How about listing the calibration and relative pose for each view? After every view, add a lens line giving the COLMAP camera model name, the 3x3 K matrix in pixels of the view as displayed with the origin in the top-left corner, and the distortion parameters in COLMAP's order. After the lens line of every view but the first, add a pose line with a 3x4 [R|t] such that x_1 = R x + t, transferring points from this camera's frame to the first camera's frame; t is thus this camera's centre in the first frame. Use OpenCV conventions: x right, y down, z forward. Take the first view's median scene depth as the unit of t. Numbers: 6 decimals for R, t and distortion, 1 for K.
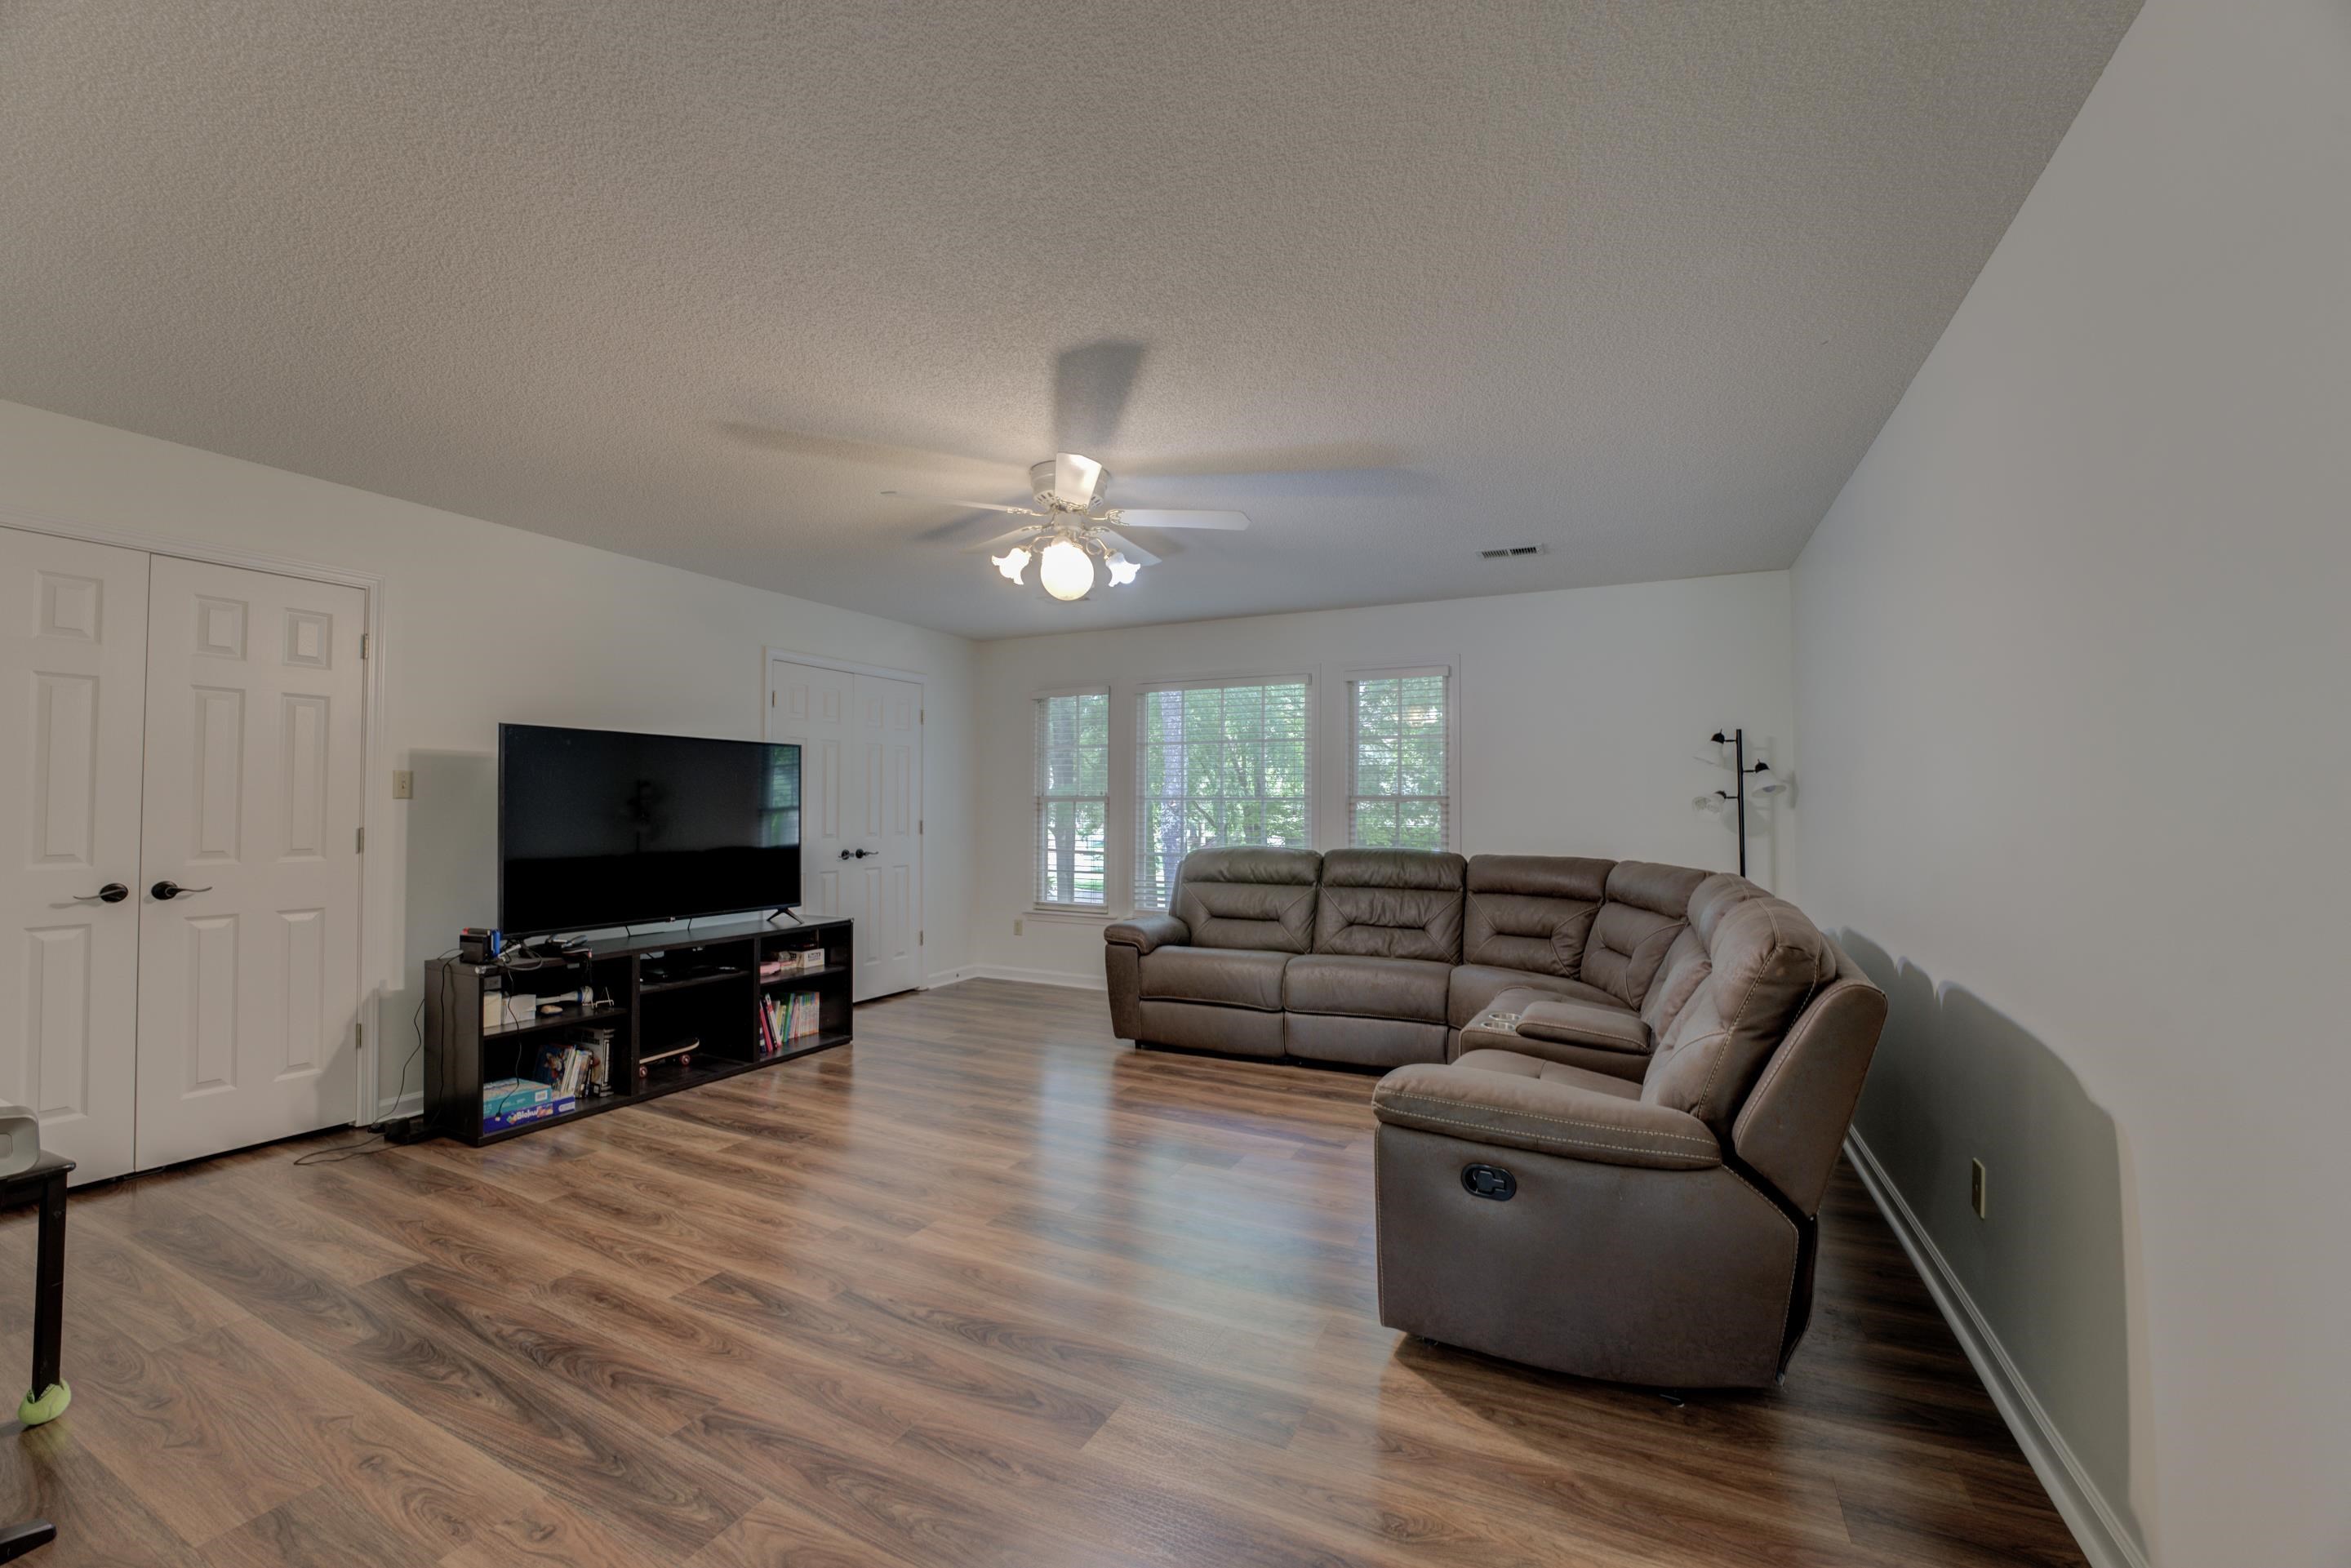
lens RADIAL K [[944.7, 0, 1175.5], [0, 944.7, 784.0], [0, 0, 1]] dist [-0.027980, 0.002808]
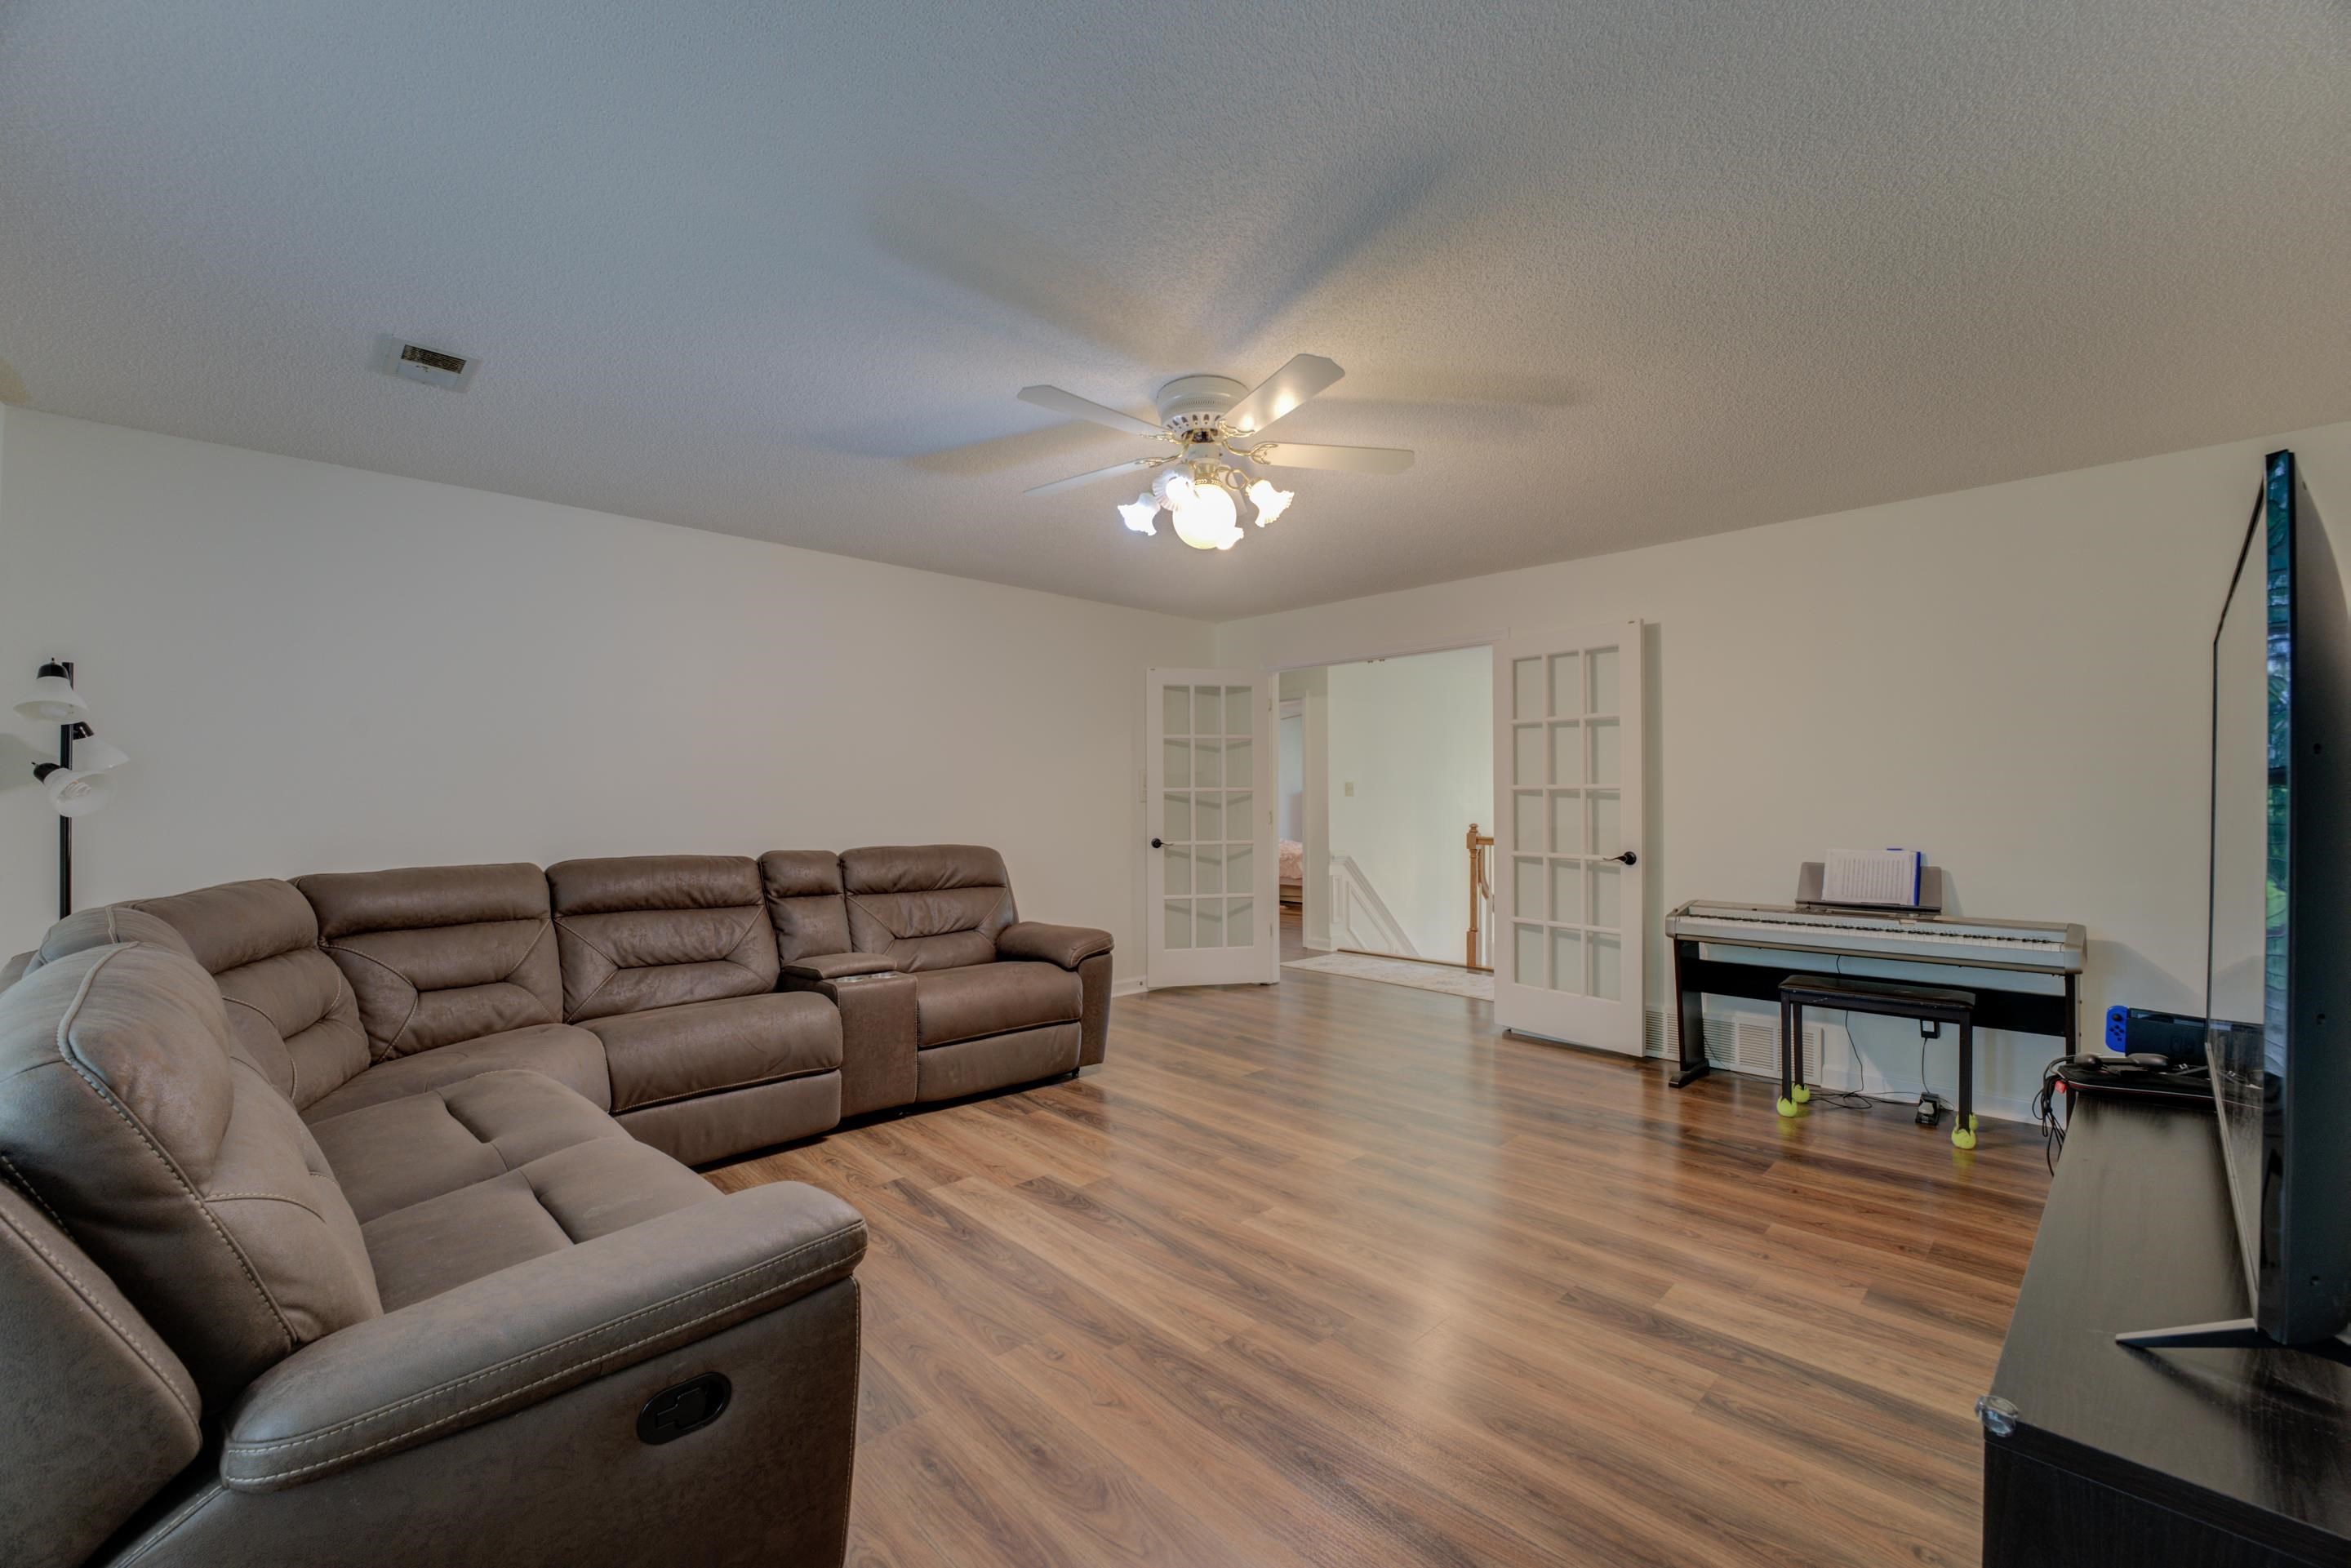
lens RADIAL K [[944.7, 0, 1175.5], [0, 944.7, 784.0], [0, 0, 1]] dist [-0.027980, 0.002808]
pose [[-0.941661, 0.004380, 0.336533, -0.359721], [-0.006448, 0.999497, -0.031052, 0.038132], [-0.336500, -0.031410, -0.941159, 1.721782]]
